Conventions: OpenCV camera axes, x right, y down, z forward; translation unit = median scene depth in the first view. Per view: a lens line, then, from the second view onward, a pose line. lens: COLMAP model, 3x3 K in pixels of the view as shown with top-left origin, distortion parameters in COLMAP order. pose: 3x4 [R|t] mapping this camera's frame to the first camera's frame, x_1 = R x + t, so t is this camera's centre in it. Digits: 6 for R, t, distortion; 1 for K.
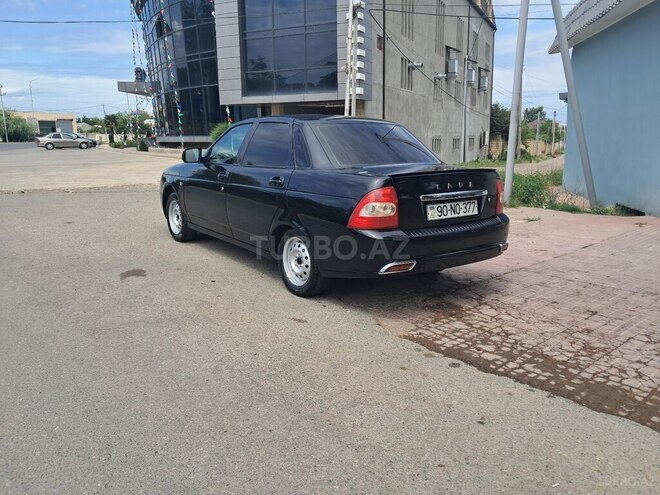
lens RADIAL K [[524.0, 0, 330.0], [0, 524.0, 247.5], [0, 0, 1]] dist [0.001445, -0.004272]
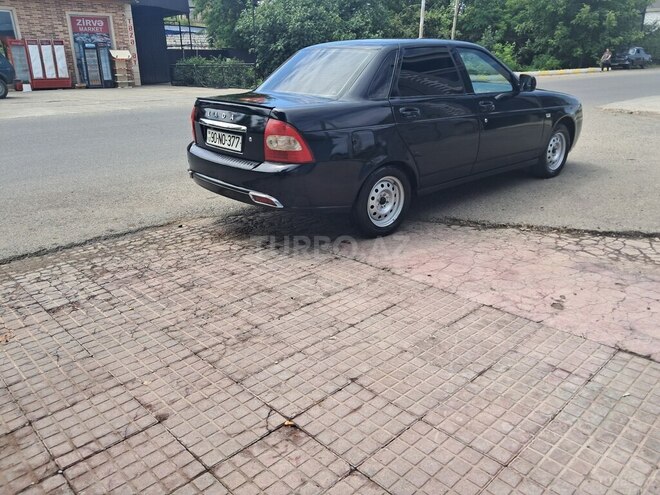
lens RADIAL K [[485.1, 0, 332.3], [0, 485.1, 262.9], [0, 0, 1]] dist [-0.000911, -0.004347]
pose [[0.080719, 0.378474, -0.922086, 1.222858], [-0.200066, 0.912429, 0.356997, -0.233811], [0.976452, 0.155662, 0.149370, 1.102503]]
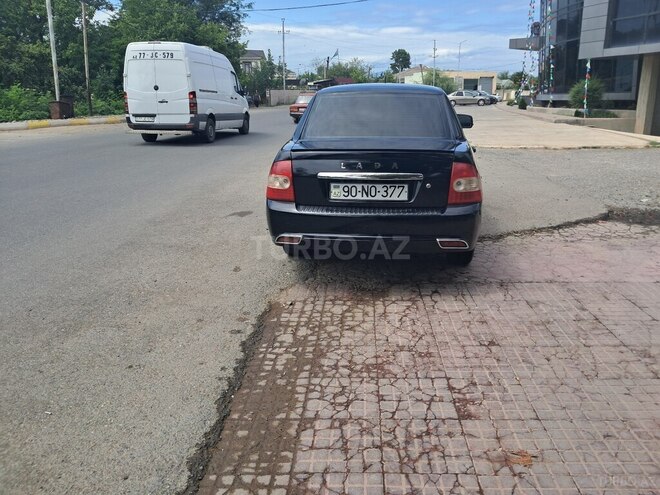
lens RADIAL K [[517.5, 0, 331.1], [0, 517.5, 229.5], [0, 0, 1]] dist [0.083737, -0.122300]
pose [[0.723429, 0.166104, -0.670119, 0.822246], [-0.133633, 0.985960, 0.100128, -0.089034], [0.677342, 0.017114, 0.735469, 0.267510]]
